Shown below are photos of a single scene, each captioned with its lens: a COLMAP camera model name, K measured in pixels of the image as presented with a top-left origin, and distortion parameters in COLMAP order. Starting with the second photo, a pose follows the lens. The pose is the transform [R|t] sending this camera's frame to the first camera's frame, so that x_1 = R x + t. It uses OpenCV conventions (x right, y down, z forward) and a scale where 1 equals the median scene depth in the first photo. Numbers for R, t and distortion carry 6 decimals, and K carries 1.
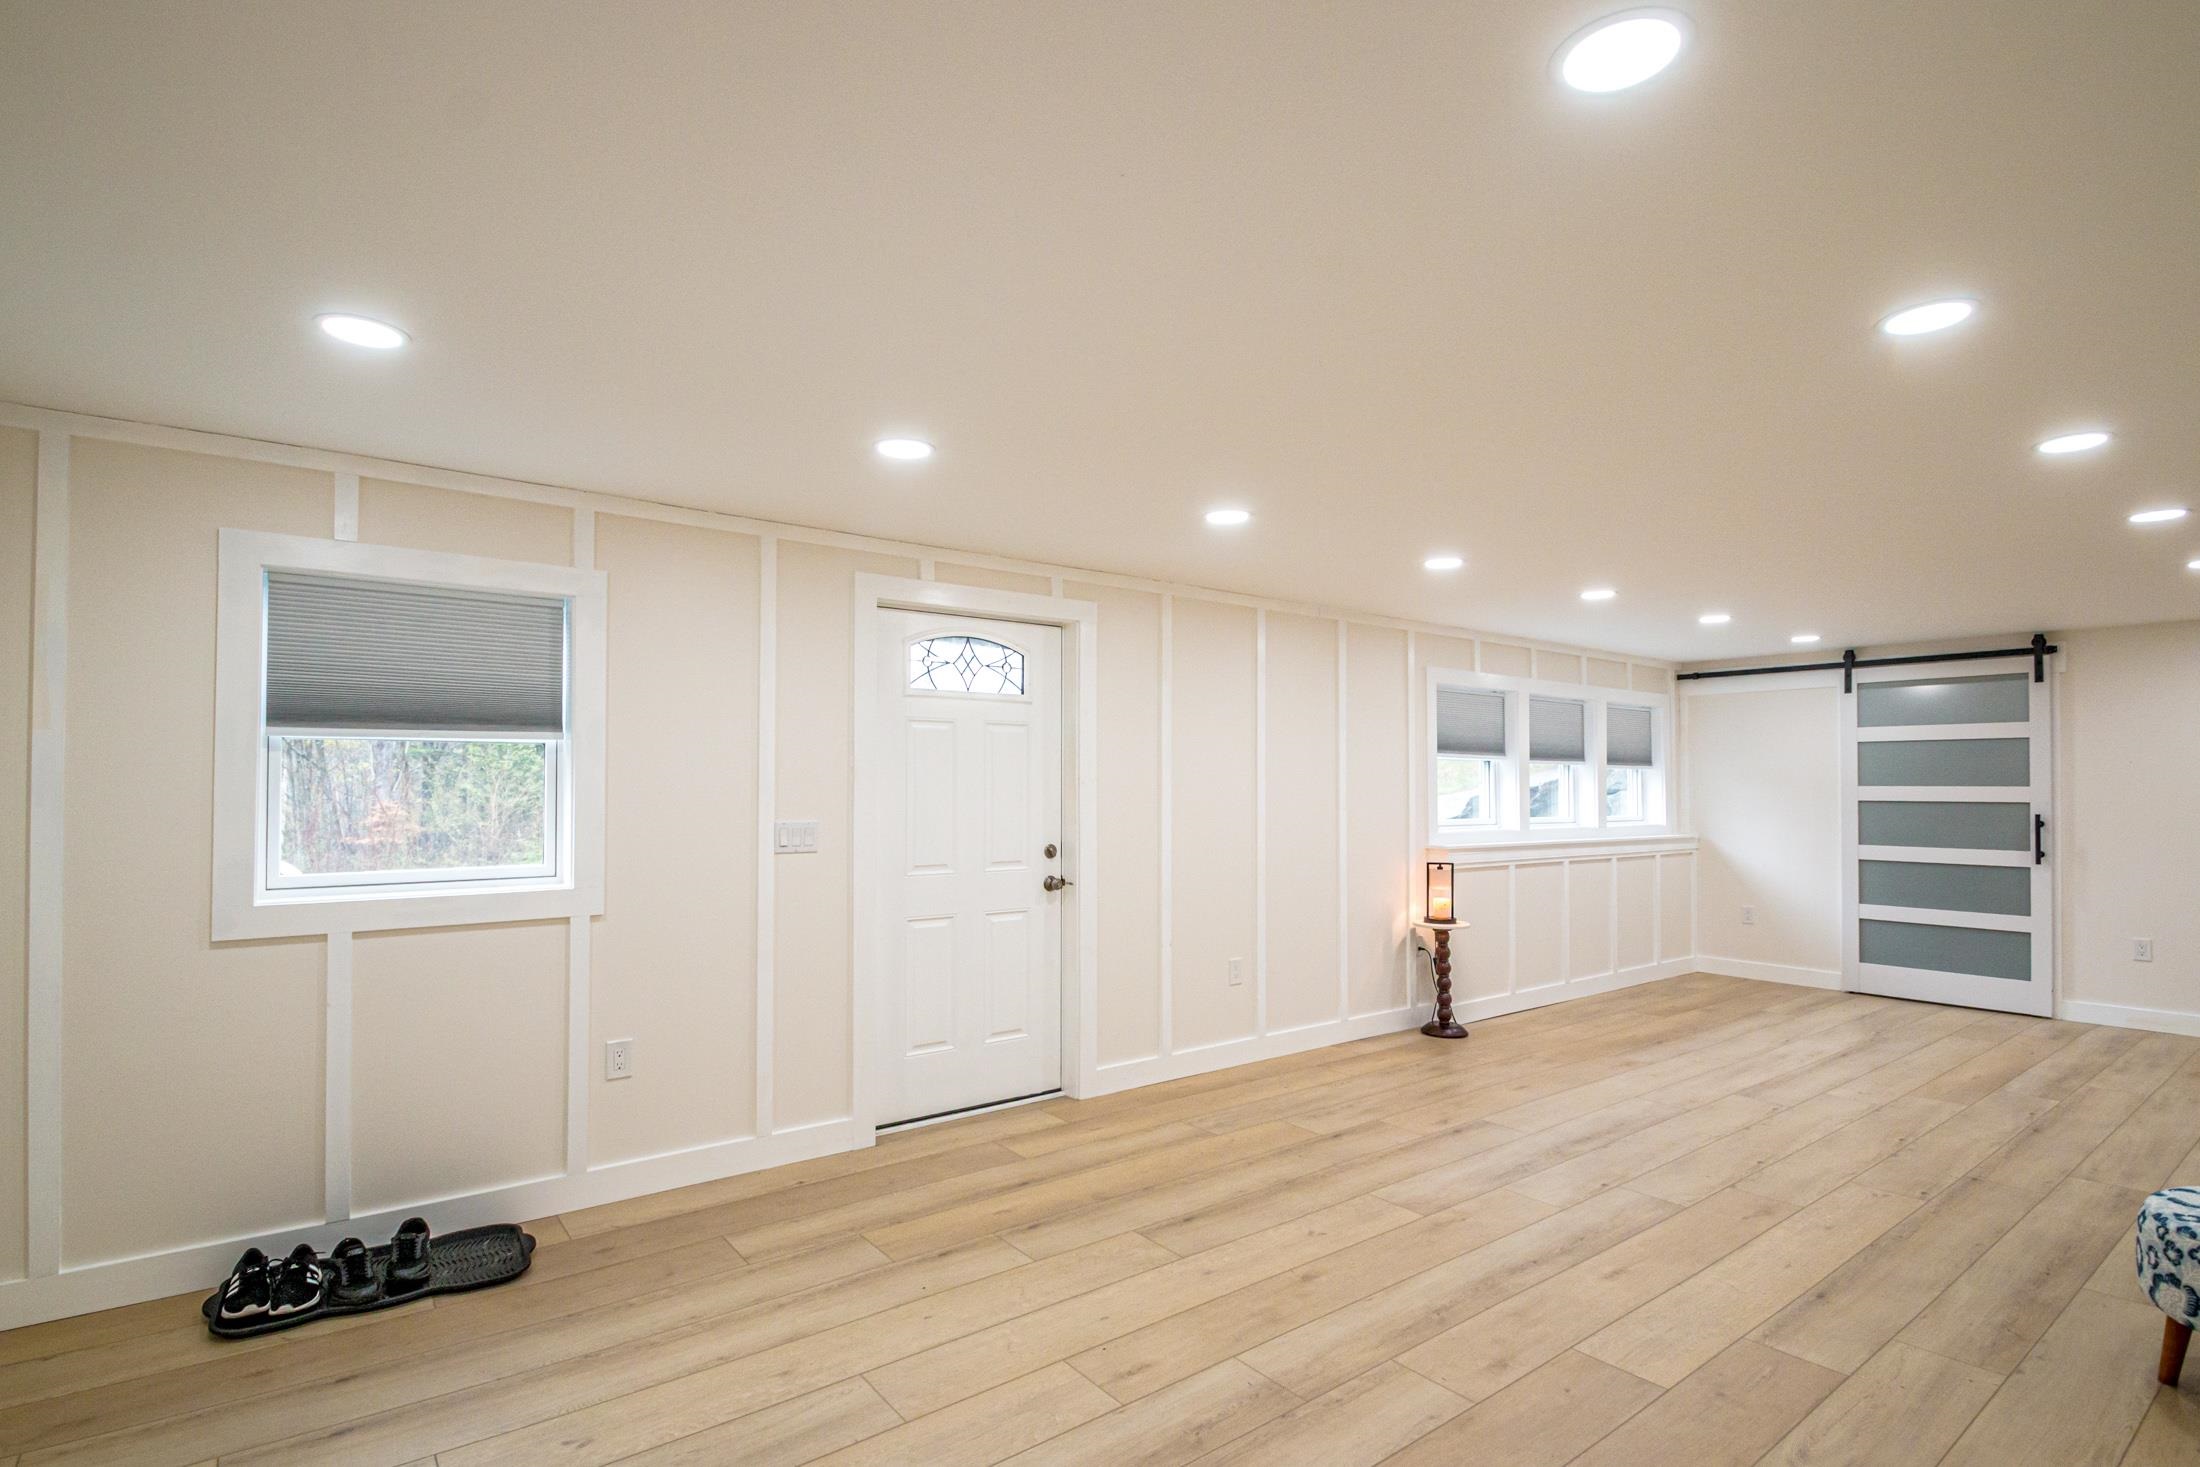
lens RADIAL K [[1055.8, 0, 1101.6], [0, 1055.8, 772.5], [0, 0, 1]] dist [0.030152, -0.026012]
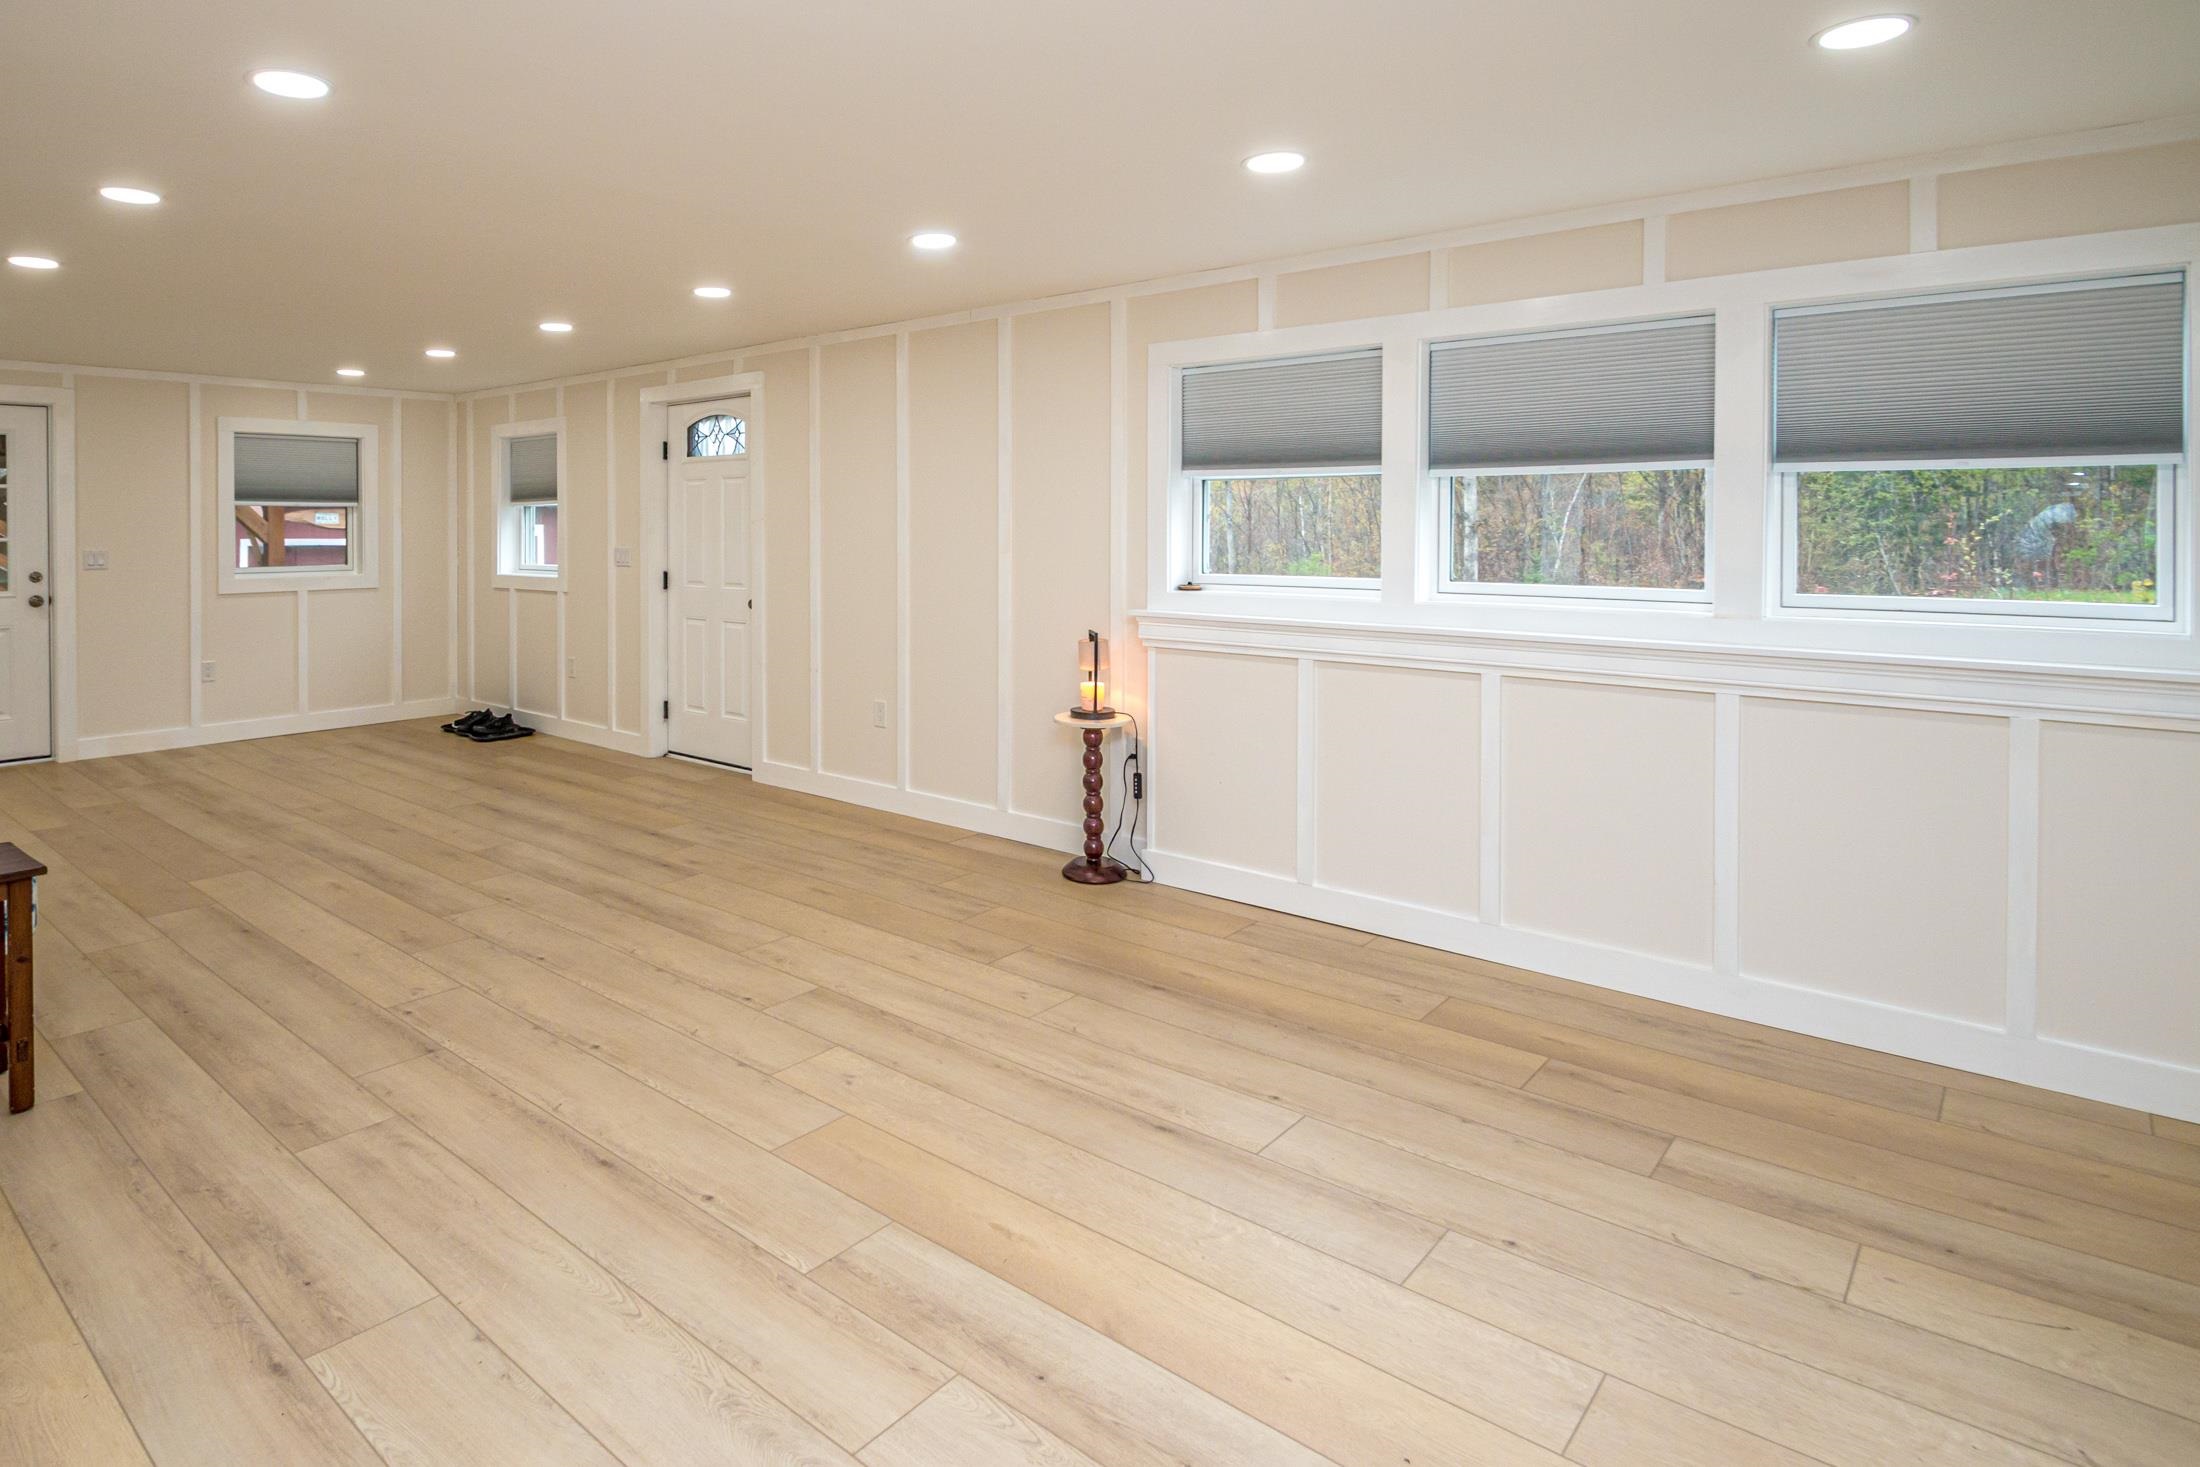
lens RADIAL K [[1182.6, 0, 1008.9], [0, 1182.6, 534.3], [0, 0, 1]] dist [-0.065501, 0.018492]
pose [[0.222995, 0.002701, -0.974816, 1.212439], [0.017397, 0.999826, 0.006750, 0.017545], [0.974664, -0.018464, 0.222909, 0.875254]]
